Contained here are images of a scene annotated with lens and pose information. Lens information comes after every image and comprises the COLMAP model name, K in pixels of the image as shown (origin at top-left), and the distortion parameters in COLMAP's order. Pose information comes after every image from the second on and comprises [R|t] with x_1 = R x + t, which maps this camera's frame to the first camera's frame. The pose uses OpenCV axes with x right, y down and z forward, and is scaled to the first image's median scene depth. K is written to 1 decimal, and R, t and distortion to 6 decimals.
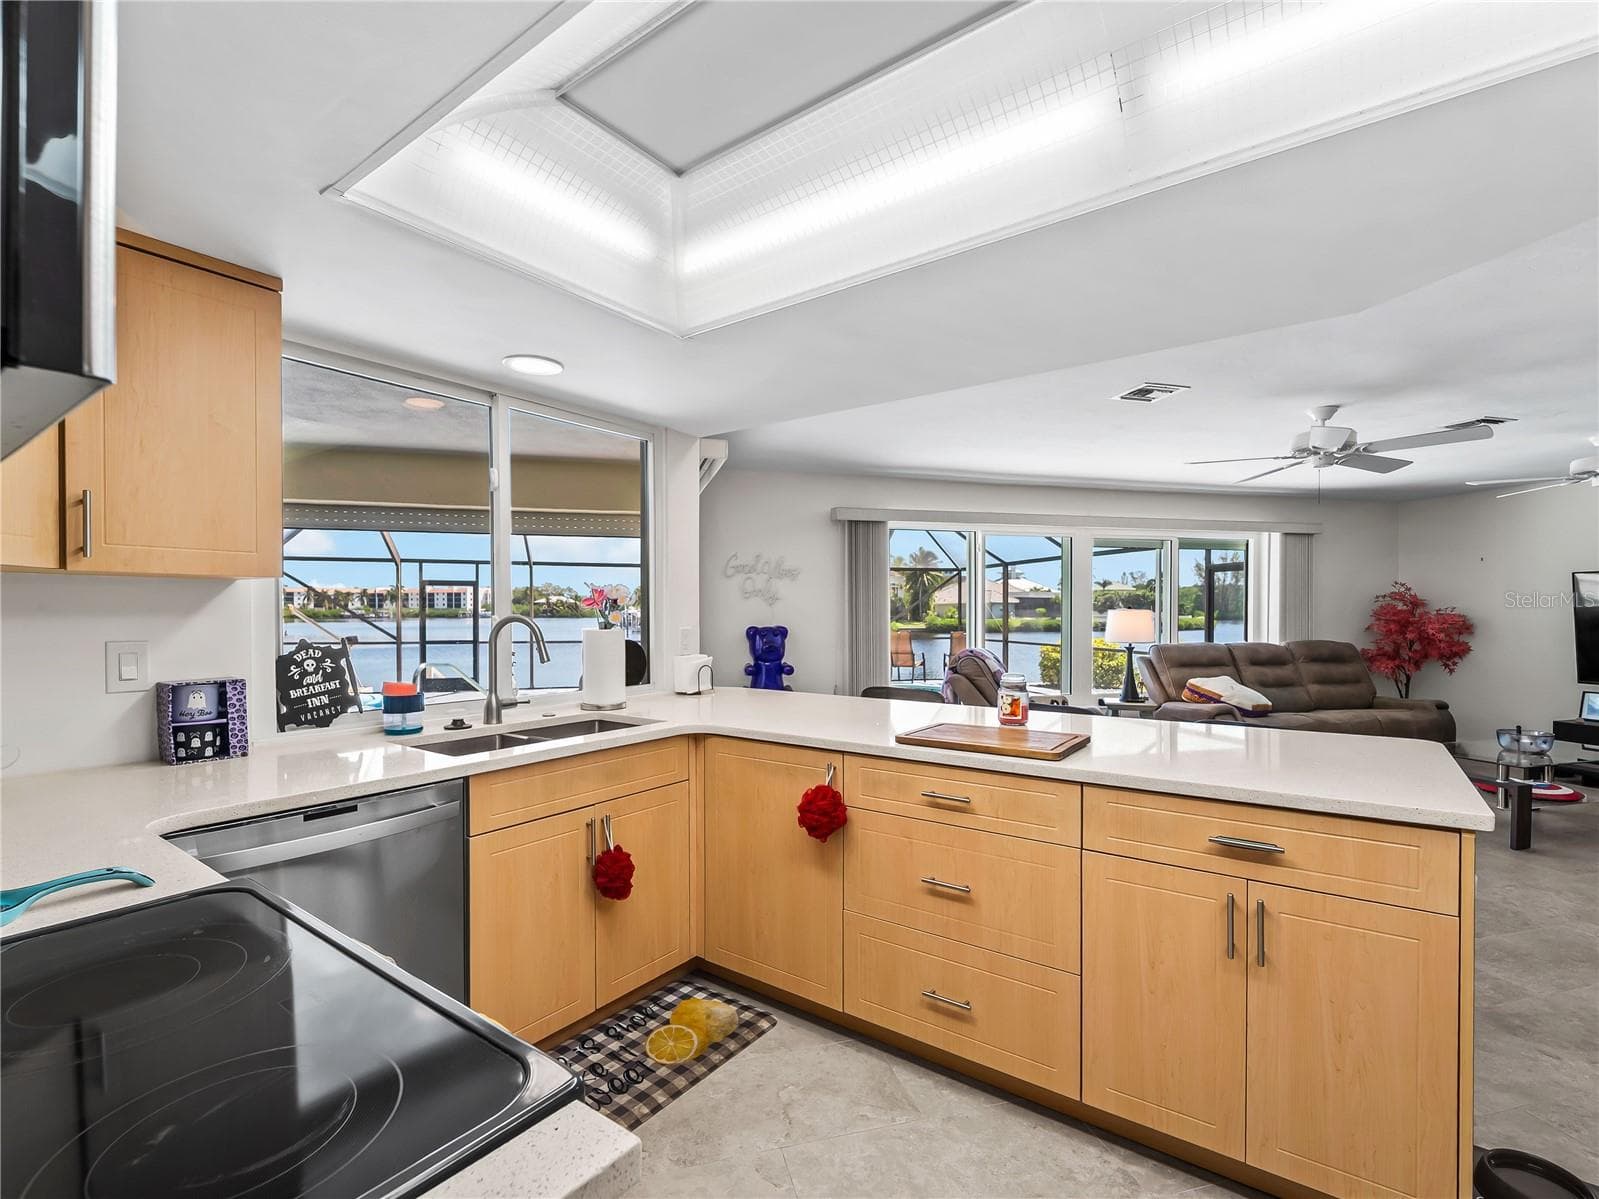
lens RADIAL K [[743.3, 0, 801.2], [0, 743.3, 615.5], [0, 0, 1]] dist [0.000663, -0.000151]
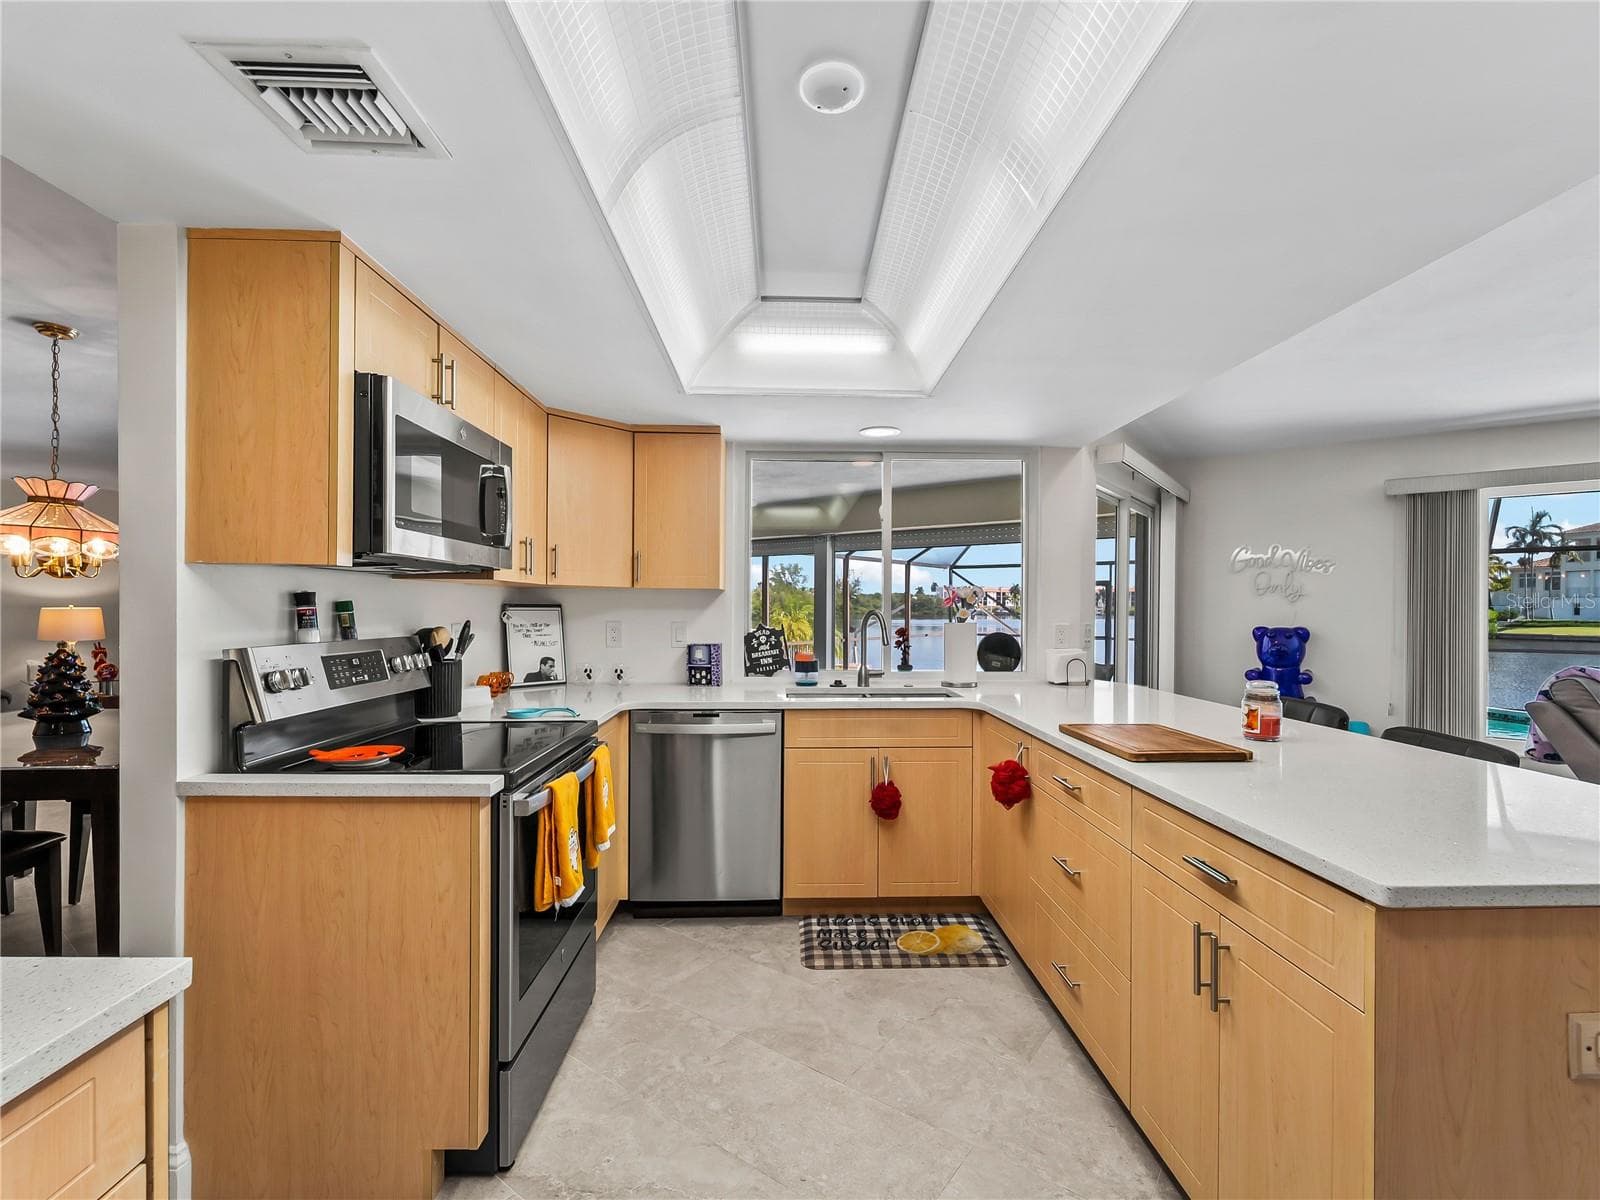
lens RADIAL K [[735.3, 0, 799.0], [0, 735.3, 605.9], [0, 0, 1]] dist [0.000720, -0.000041]
pose [[0.605266, 0.000937, -0.796022, 0.690336], [-0.009640, 0.999935, -0.006153, 0.000604], [0.795965, 0.011398, 0.605236, 0.050032]]
